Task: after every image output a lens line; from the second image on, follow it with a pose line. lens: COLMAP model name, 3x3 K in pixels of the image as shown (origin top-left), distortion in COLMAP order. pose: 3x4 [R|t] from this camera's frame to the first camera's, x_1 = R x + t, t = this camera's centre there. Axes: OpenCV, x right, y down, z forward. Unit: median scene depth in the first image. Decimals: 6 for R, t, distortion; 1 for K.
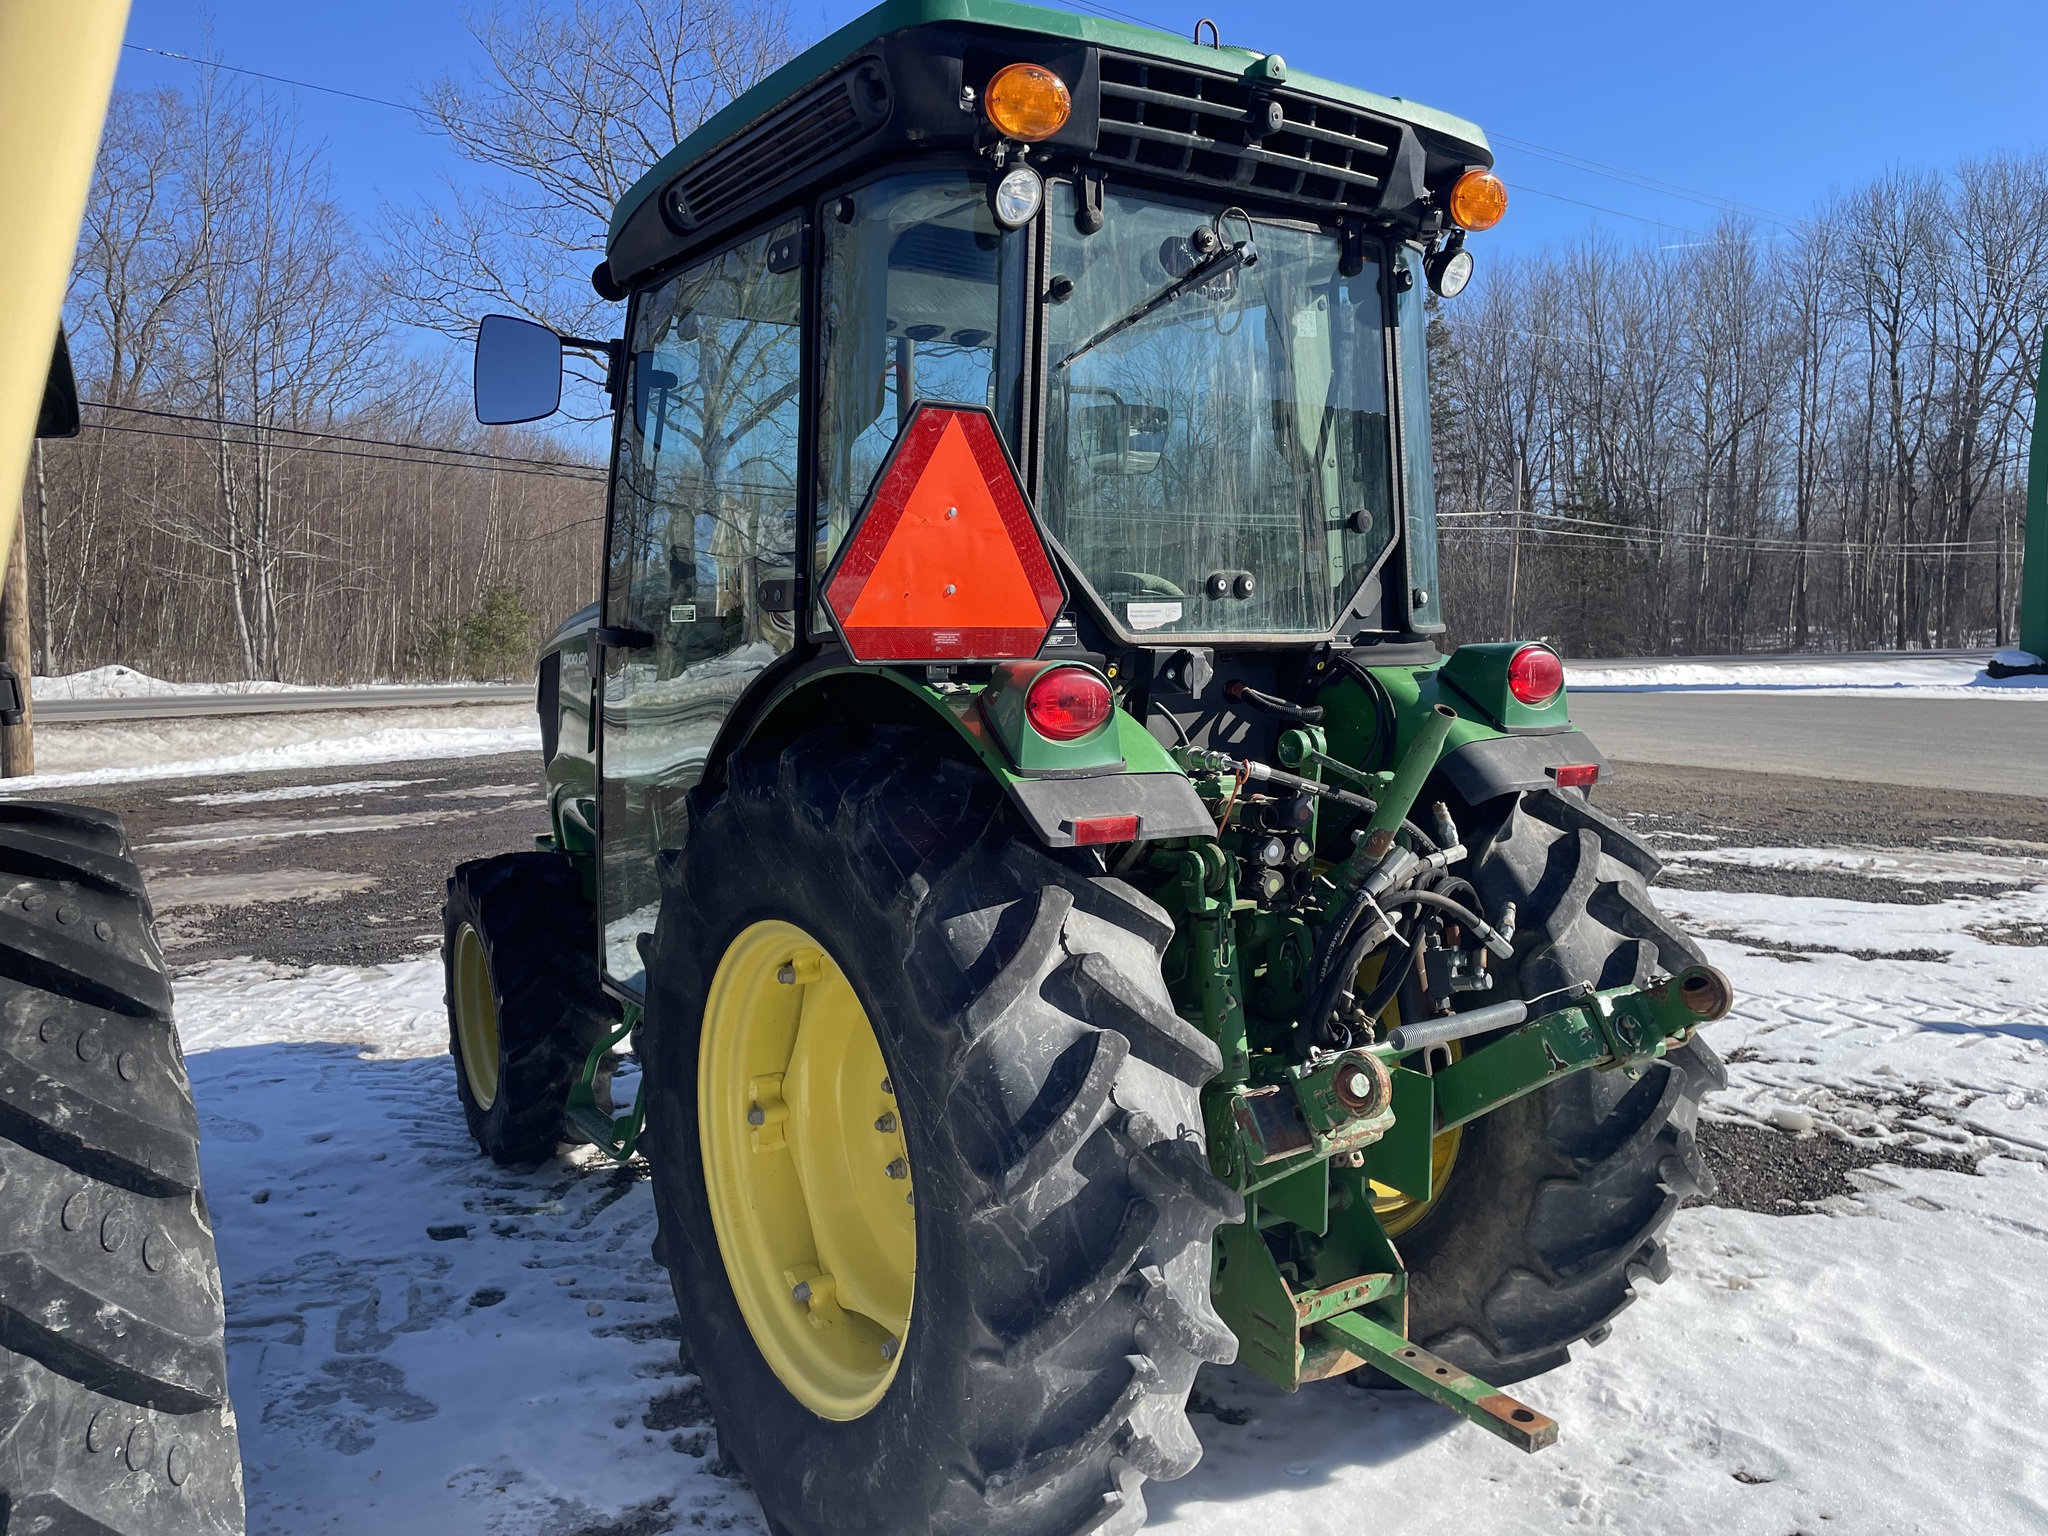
lens RADIAL K [[1540.2, 0, 1019.3], [0, 1540.2, 755.6], [0, 0, 1]] dist [0.095593, -0.118977]
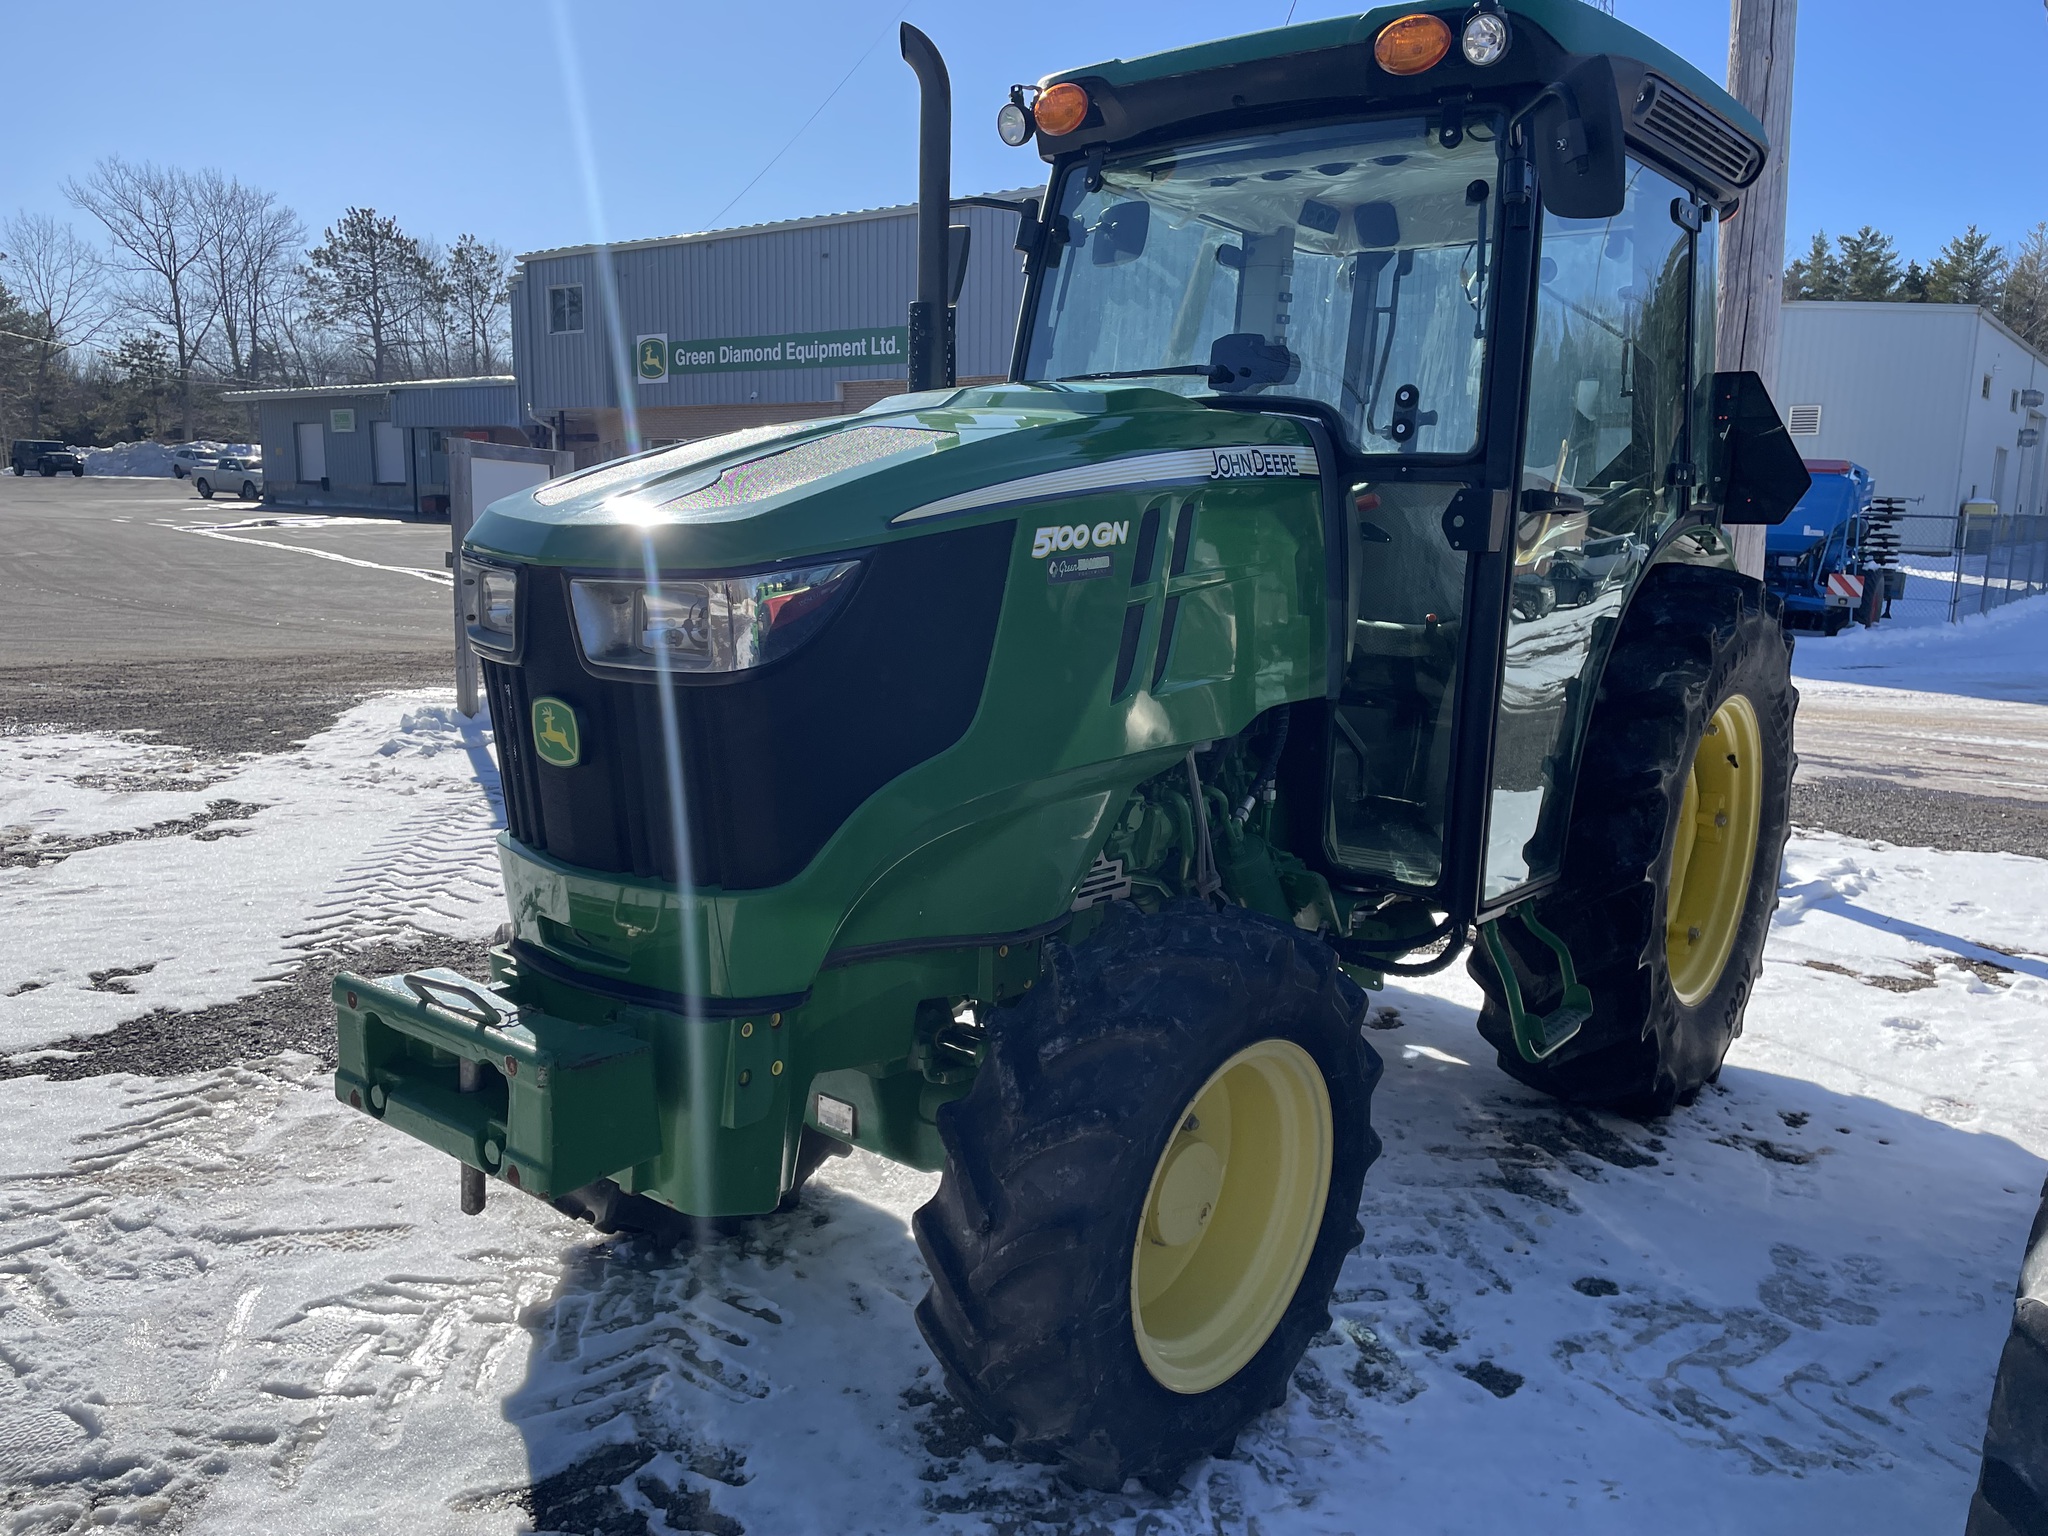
lens RADIAL K [[1534.9, 0, 1024.0], [0, 1534.9, 768.0], [0, 0, 1]] dist [0.092063, -0.117773]
pose [[-0.295016, -0.160407, 0.941932, -1.336505], [0.063071, 0.980389, 0.186709, -0.146512], [-0.953409, 0.114491, -0.279113, 2.000356]]
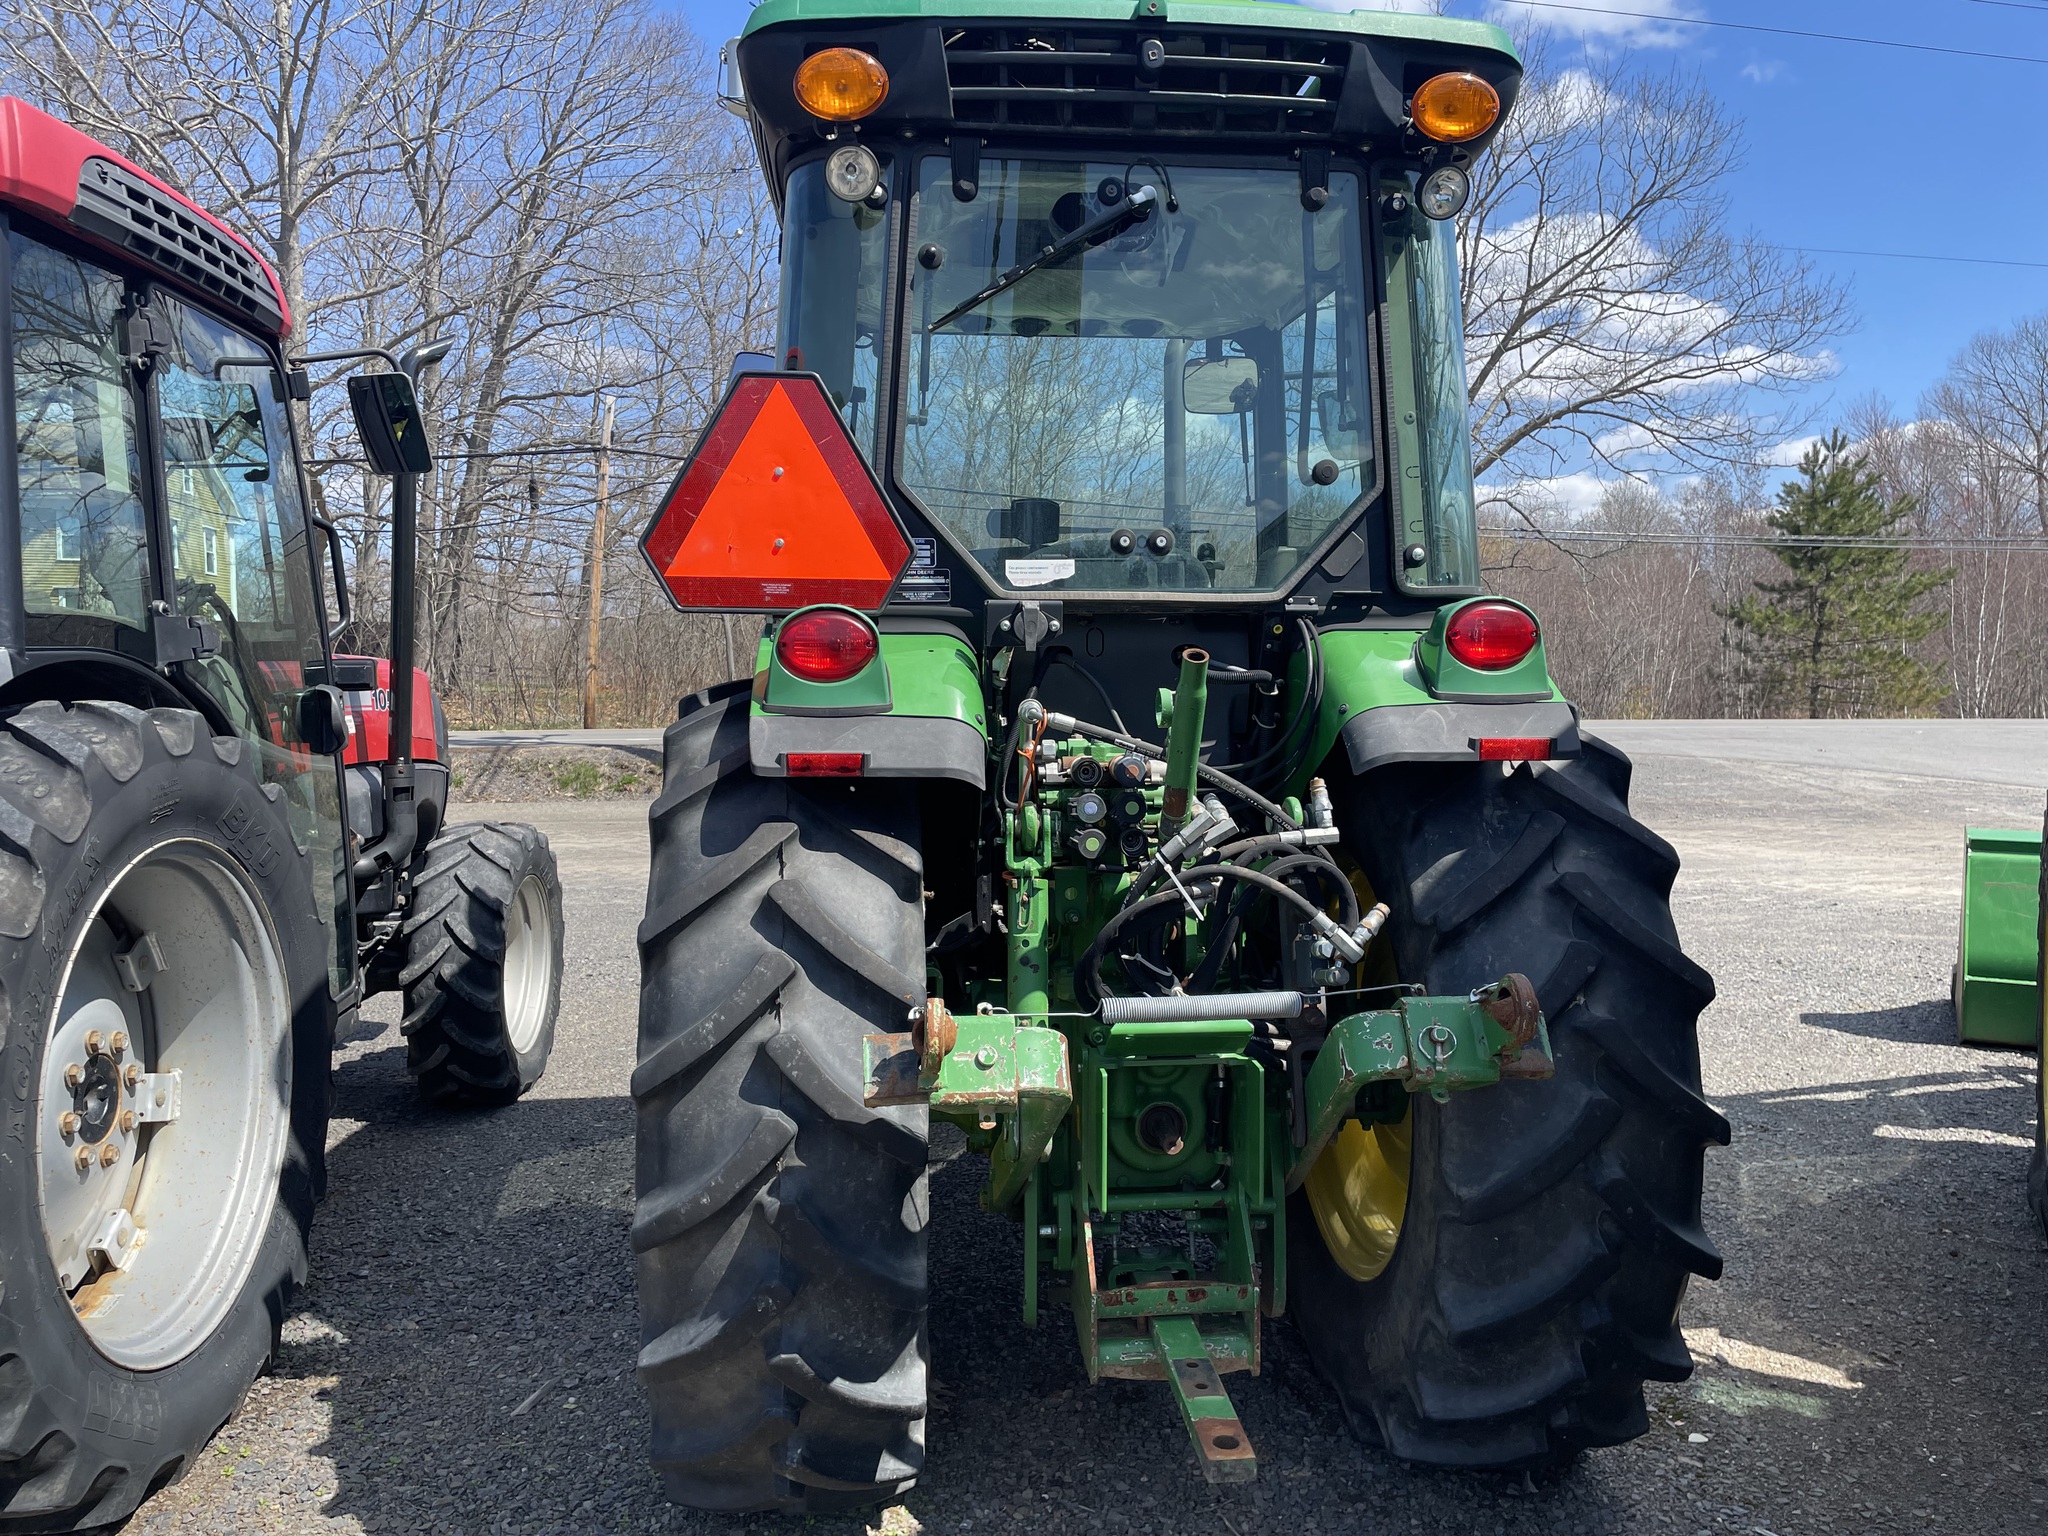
lens RADIAL K [[1533.8, 0, 1031.4], [0, 1533.8, 743.7], [0, 0, 1]] dist [0.091979, -0.118542]
pose [[0.883144, 0.025534, -0.468406, 0.539920], [-0.043994, 0.998625, -0.028510, 0.046959], [0.467034, 0.045786, 0.883053, 0.127947]]
